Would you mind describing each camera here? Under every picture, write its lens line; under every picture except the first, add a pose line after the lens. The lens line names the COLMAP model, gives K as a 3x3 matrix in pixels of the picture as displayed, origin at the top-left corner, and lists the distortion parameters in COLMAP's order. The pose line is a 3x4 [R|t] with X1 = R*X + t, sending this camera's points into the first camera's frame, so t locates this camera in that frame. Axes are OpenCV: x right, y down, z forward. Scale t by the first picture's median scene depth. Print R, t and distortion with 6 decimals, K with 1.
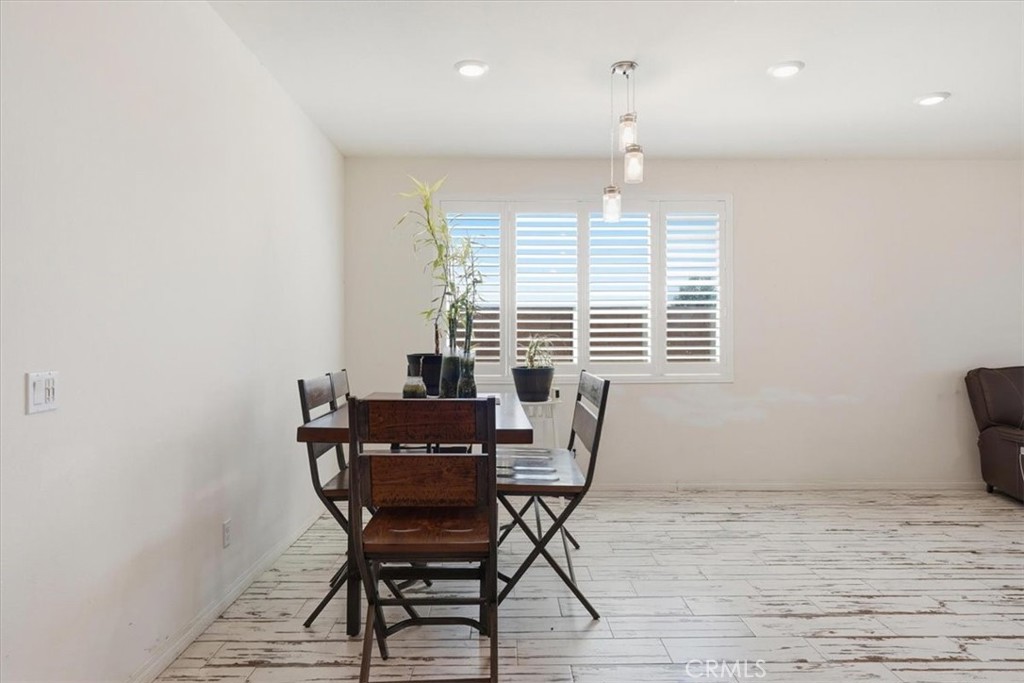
lens RADIAL K [[607.0, 0, 512.4], [0, 607.0, 328.5], [0, 0, 1]] dist [-0.006953, 0.004517]
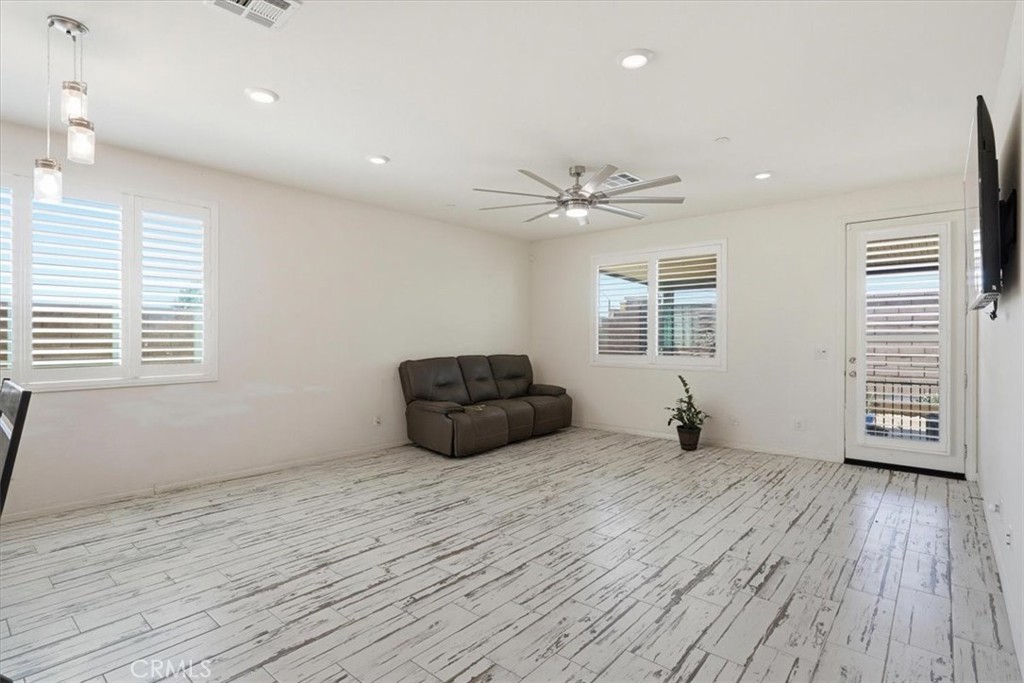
lens RADIAL K [[474.0, 0, 509.5], [0, 474.0, 337.3], [0, 0, 1]] dist [0.002023, 0.000479]
pose [[0.668789, 0.002872, 0.743446, 0.105755], [-0.011584, 0.999911, 0.006558, 0.001036], [-0.743362, -0.012998, 0.668764, 0.077606]]
